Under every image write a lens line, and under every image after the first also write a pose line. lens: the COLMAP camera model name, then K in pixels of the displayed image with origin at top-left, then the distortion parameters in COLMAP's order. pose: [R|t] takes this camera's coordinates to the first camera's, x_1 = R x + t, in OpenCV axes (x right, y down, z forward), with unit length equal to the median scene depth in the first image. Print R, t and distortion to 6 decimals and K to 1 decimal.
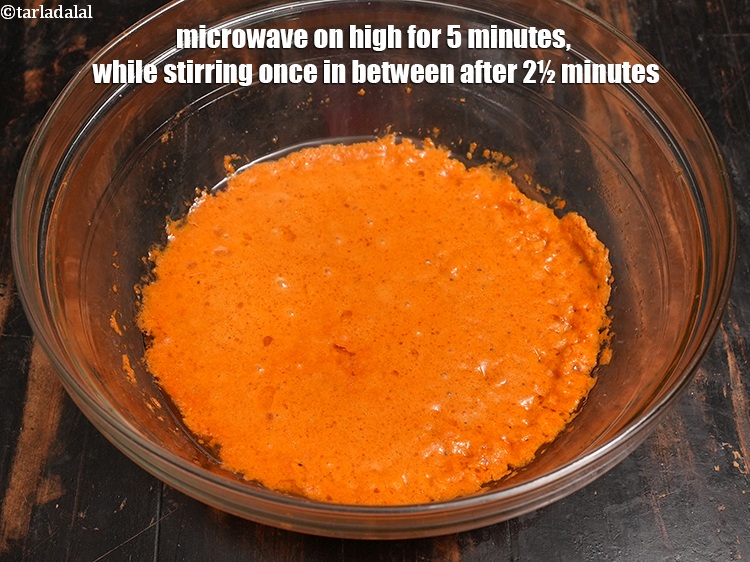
lens RADIAL K [[1280.8, 0, 375.7], [0, 1280.8, 285.1], [0, 0, 1]] dist [0.027679, 0.000000]
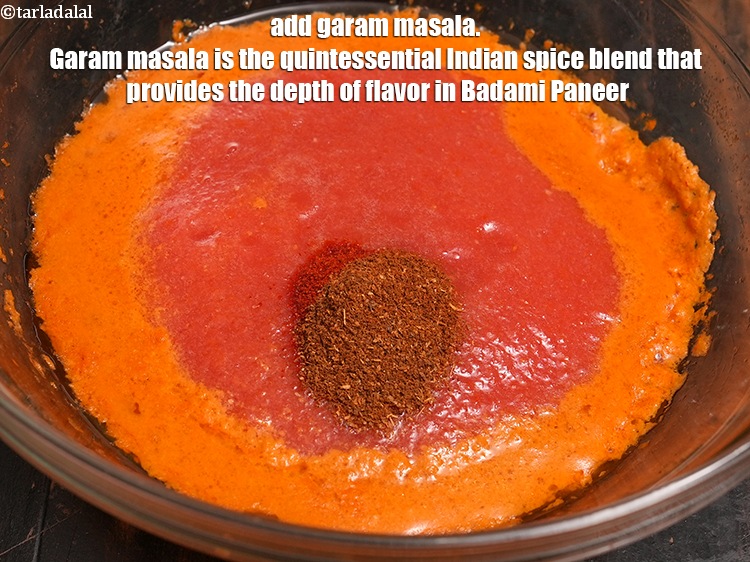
lens RADIAL K [[1633.2, 0, 359.1], [0, 1633.2, 283.2], [0, 0, 1]] dist [0.132686, 0.000000]
pose [[0.997235, 0.074304, -0.000693, -0.006485], [-0.074283, 0.997108, 0.016072, 0.021214], [0.001885, -0.015976, 0.999871, 0.109426]]
